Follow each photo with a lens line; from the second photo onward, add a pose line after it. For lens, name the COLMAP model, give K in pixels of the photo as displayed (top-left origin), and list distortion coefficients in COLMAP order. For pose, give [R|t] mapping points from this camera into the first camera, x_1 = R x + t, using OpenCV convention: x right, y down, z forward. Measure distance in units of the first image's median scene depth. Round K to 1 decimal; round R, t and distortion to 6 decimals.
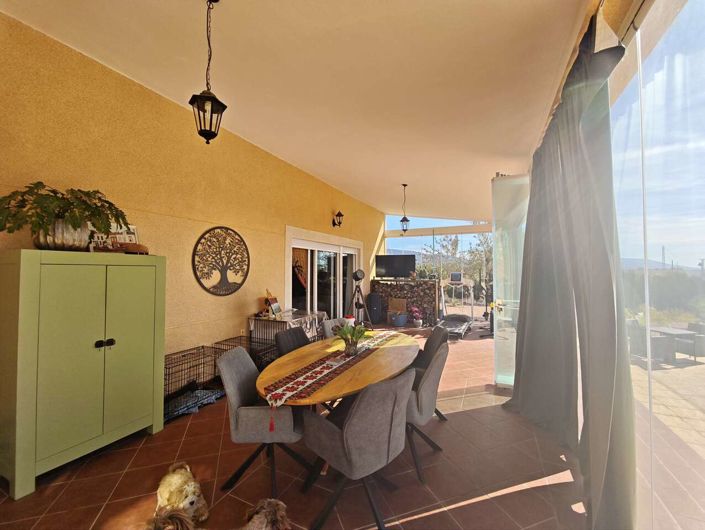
lens RADIAL K [[295.6, 0, 351.9], [0, 295.6, 261.0], [0, 0, 1]] dist [-0.003020, 0.001008]
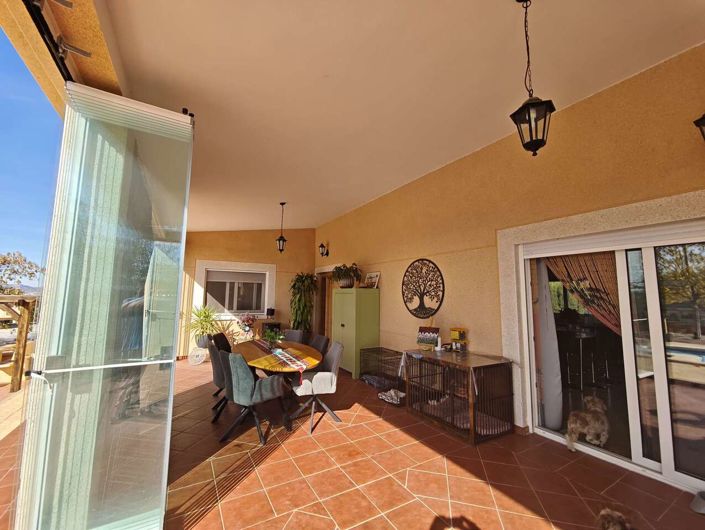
lens RADIAL K [[295.6, 0, 352.0], [0, 295.6, 264.9], [0, 0, 1]] dist [-0.003020, 0.001008]
pose [[-0.562215, -0.085591, -0.822550, 0.685444], [0.019314, 0.992999, -0.116529, 0.039707], [0.826765, -0.081401, -0.556626, 1.432773]]
